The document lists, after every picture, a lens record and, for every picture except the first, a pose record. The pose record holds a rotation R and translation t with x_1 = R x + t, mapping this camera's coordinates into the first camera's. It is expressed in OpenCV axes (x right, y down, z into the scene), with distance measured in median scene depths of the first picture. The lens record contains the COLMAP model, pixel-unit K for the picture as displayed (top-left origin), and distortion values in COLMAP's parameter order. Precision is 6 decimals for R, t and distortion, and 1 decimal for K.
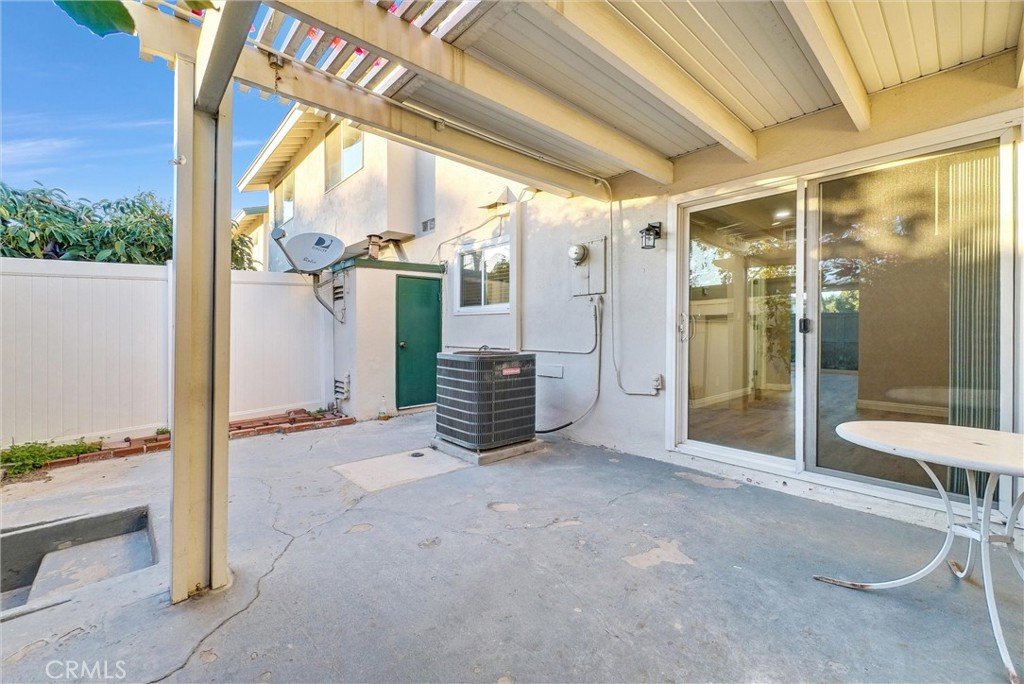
lens RADIAL K [[418.1, 0, 511.3], [0, 418.1, 333.4], [0, 0, 1]] dist [-0.000720, -0.000469]
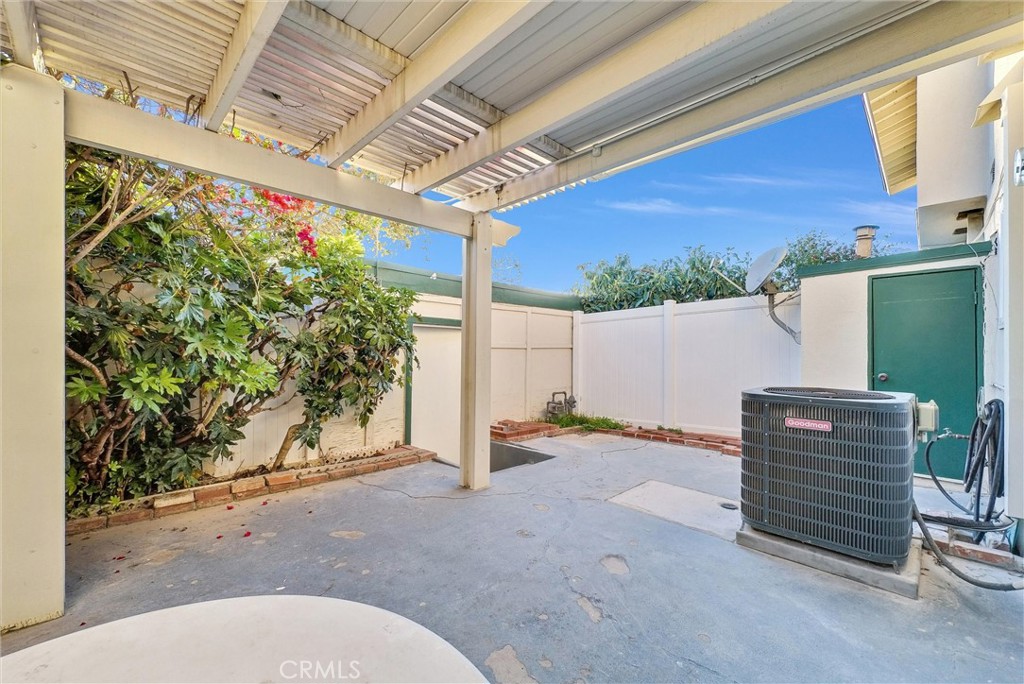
lens RADIAL K [[418.1, 0, 509.0], [0, 418.1, 348.8], [0, 0, 1]] dist [-0.000720, -0.000469]
pose [[0.039311, -0.002164, -0.999225, 0.682841], [-0.015564, 0.999875, -0.002778, -0.012172], [0.999106, 0.015661, 0.039272, 0.623574]]
